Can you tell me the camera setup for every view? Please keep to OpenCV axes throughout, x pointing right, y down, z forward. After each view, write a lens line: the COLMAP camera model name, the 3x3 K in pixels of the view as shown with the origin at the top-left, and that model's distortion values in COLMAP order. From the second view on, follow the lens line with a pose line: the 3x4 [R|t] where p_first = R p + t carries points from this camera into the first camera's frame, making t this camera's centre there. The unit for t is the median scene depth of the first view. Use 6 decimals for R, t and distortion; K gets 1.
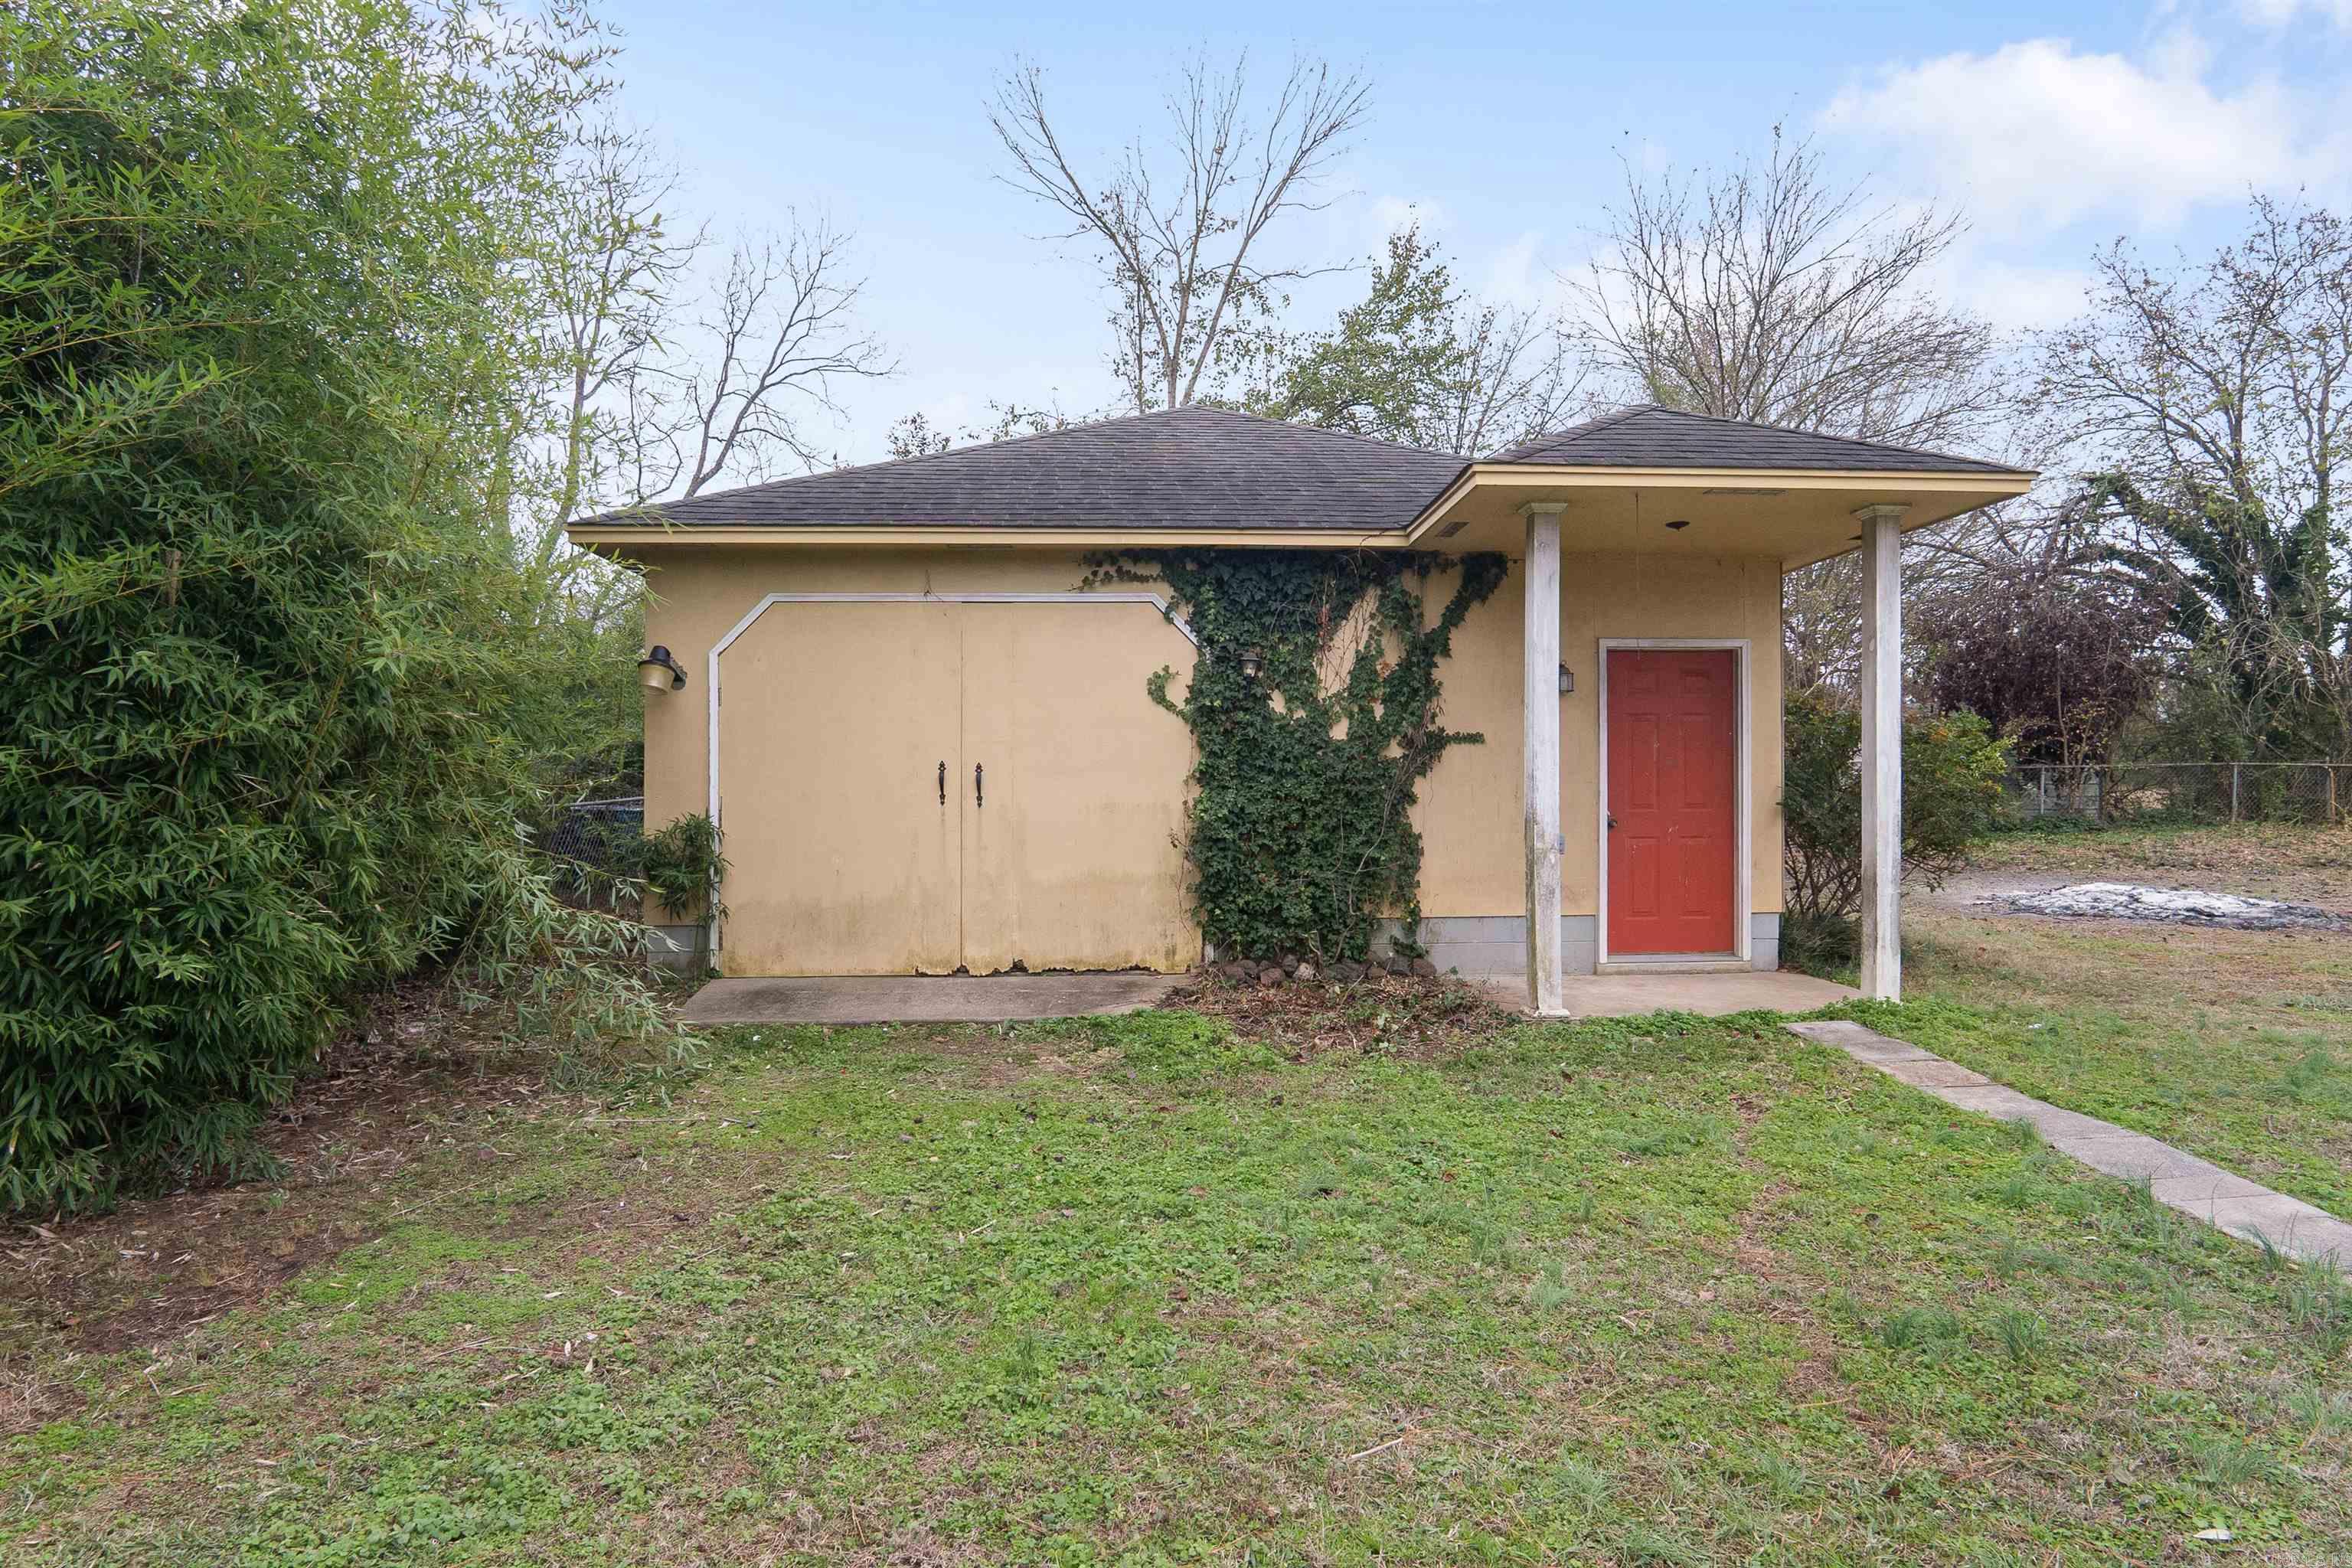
lens RADIAL K [[1242.0, 0, 1183.1], [0, 1242.0, 769.0], [0, 0, 1]] dist [-0.004027, 0.002050]
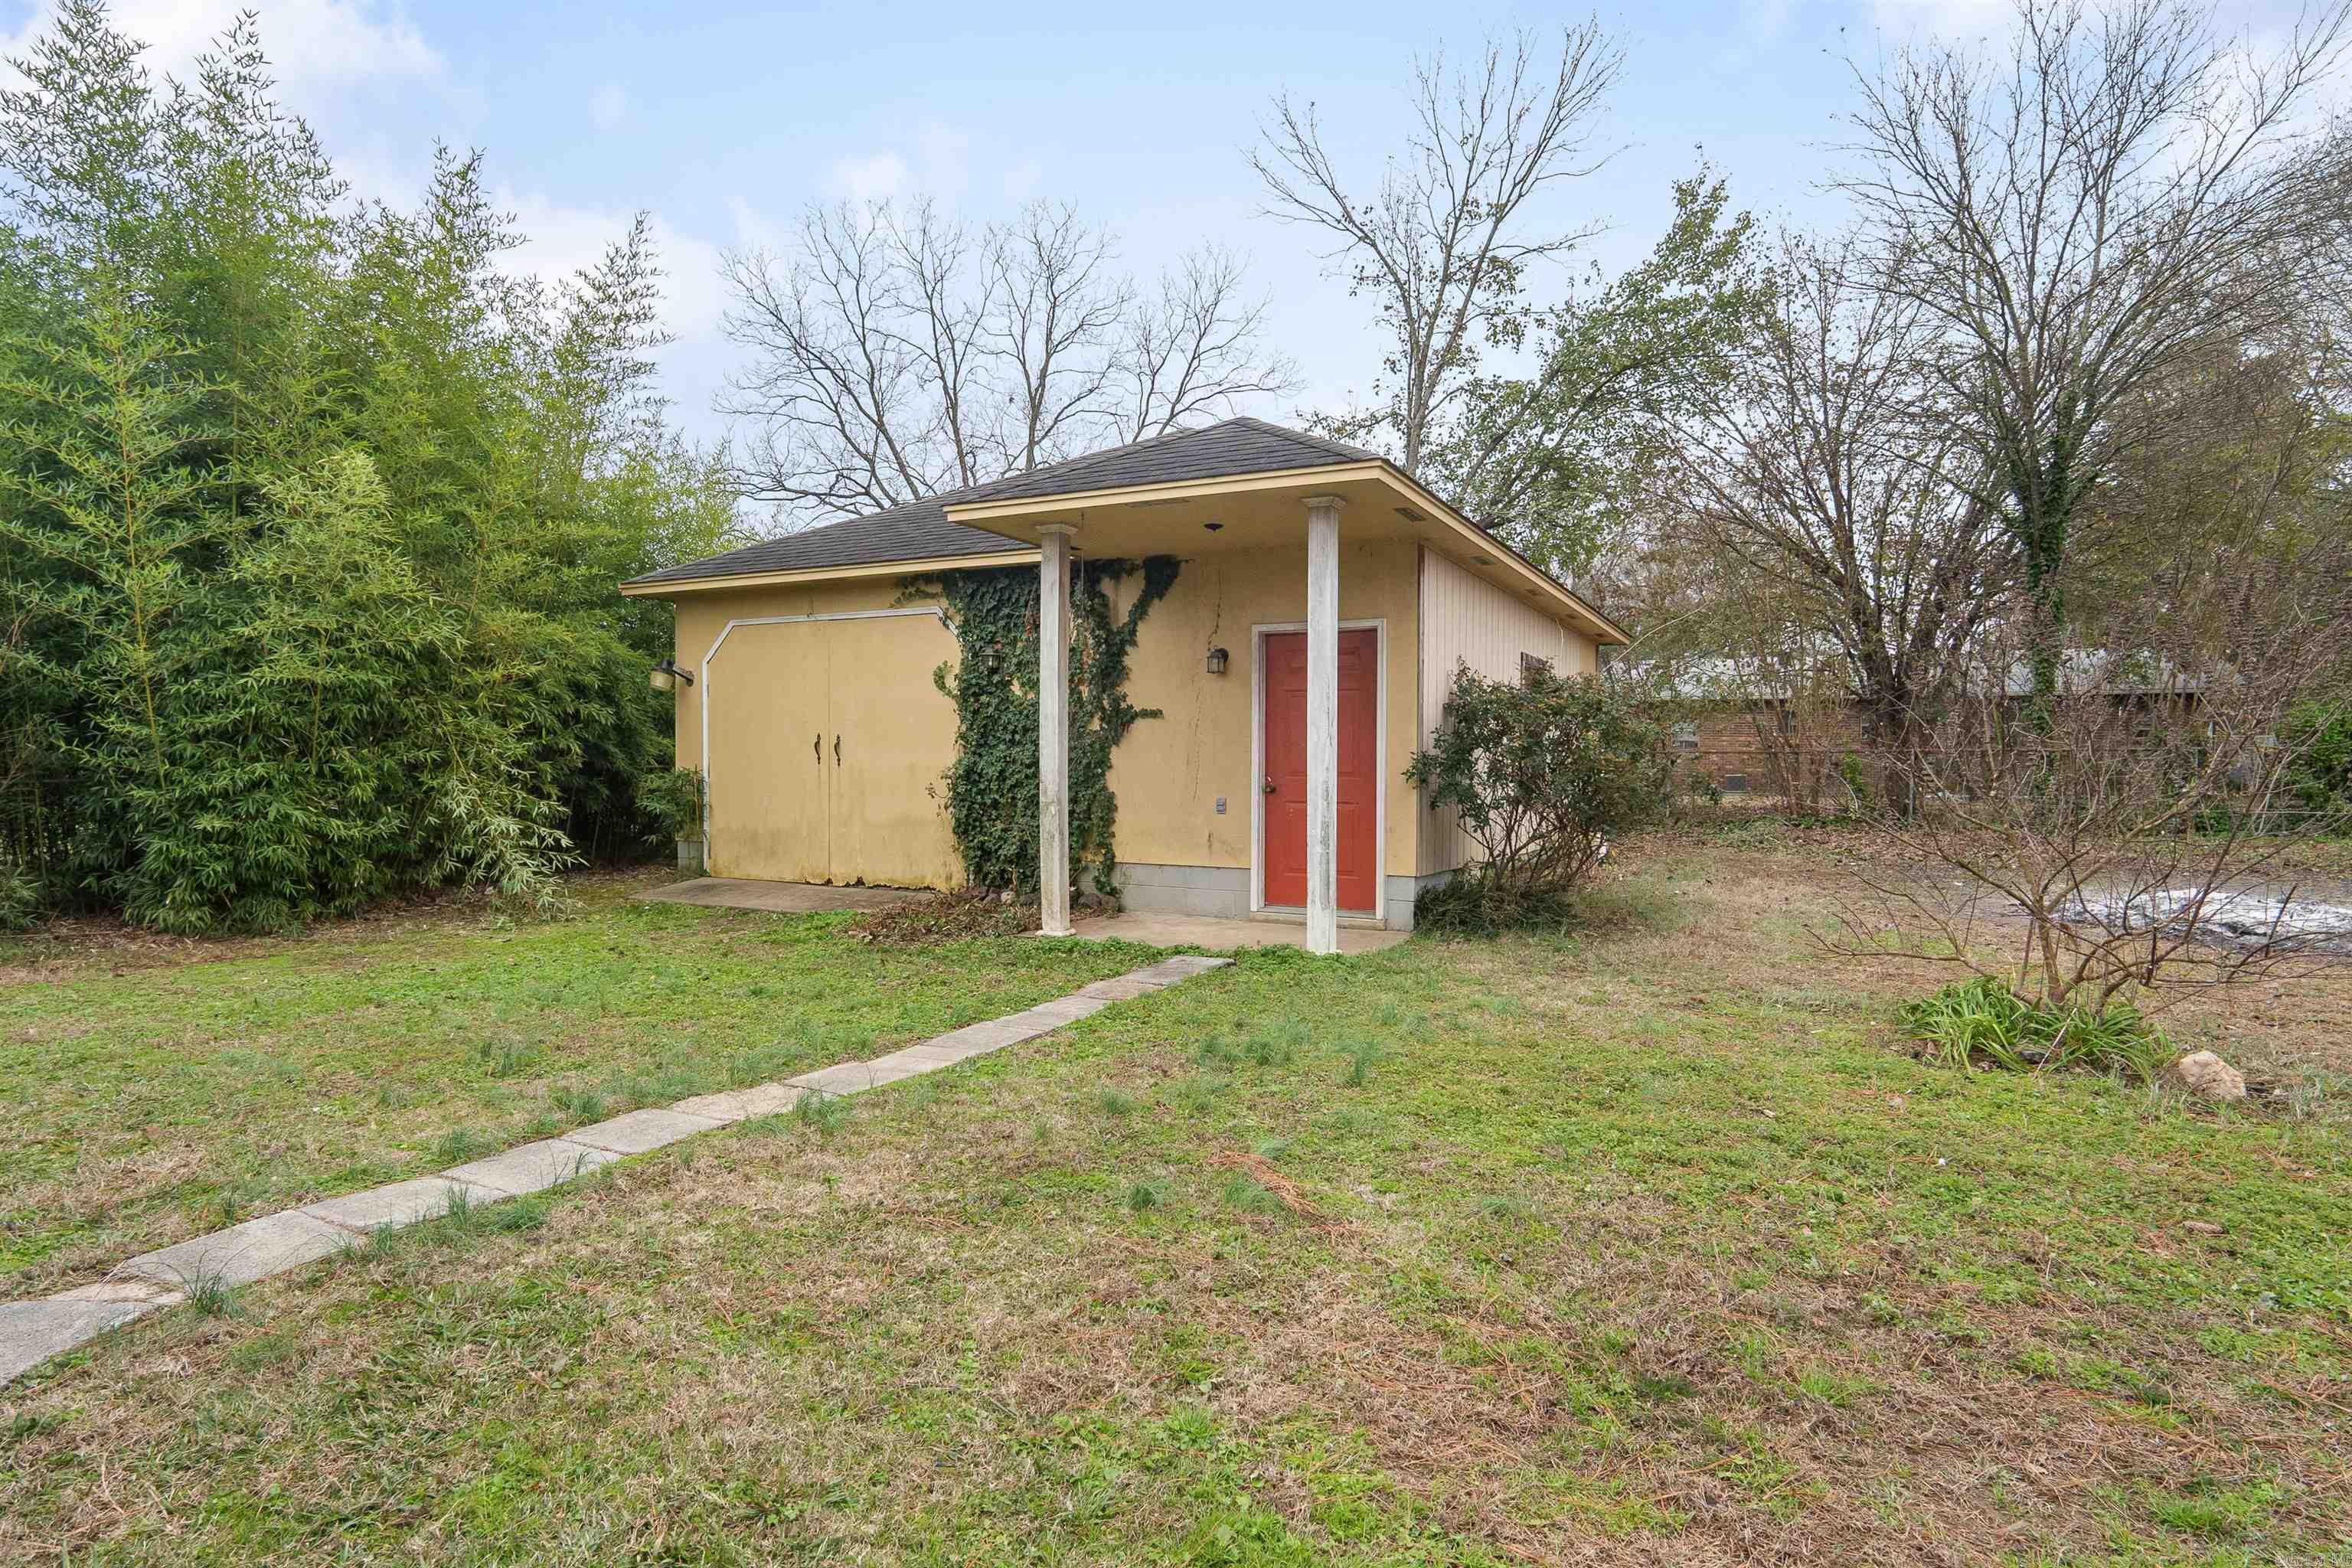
lens RADIAL K [[1242.0, 0, 1183.1], [0, 1242.0, 769.0], [0, 0, 1]] dist [-0.004027, 0.002050]
pose [[0.861587, 0.013188, -0.507439, 0.863768], [-0.006682, 0.999870, 0.014641, 0.010543], [0.507566, -0.009223, 0.861563, -0.009247]]
